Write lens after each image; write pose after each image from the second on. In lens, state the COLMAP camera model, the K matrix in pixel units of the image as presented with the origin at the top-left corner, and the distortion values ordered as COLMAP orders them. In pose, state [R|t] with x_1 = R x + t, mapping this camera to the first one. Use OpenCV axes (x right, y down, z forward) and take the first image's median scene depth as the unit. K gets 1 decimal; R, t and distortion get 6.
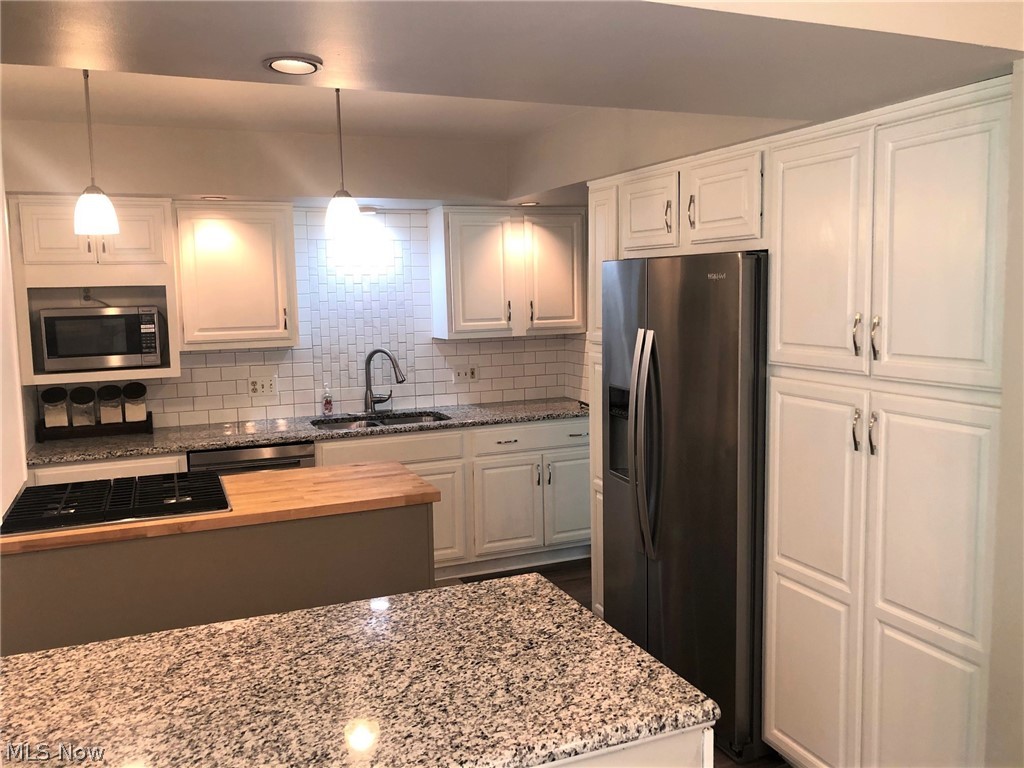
lens RADIAL K [[832.8, 0, 498.4], [0, 832.8, 379.1], [0, 0, 1]] dist [0.079131, -0.140179]
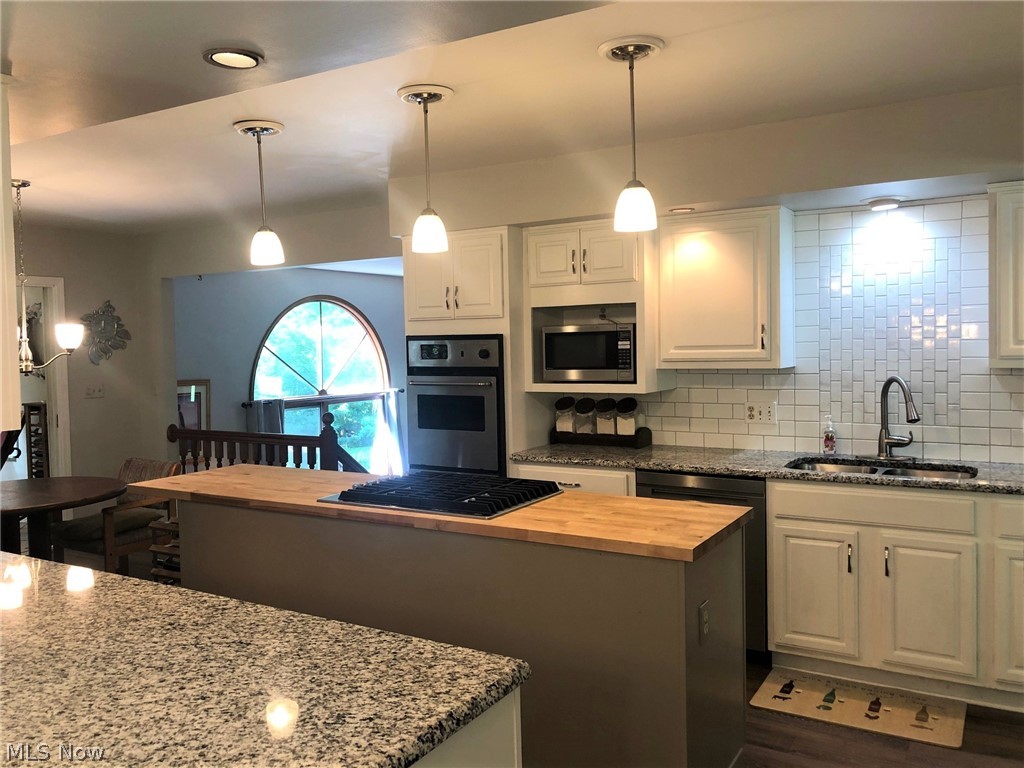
lens RADIAL K [[838.5, 0, 511.0], [0, 838.5, 369.5], [0, 0, 1]] dist [0.023324, 0.002067]
pose [[0.598697, 0.036914, -0.800125, 0.327811], [-0.077715, 0.996901, -0.012158, -0.006970], [0.797197, 0.069461, 0.599710, 0.280599]]
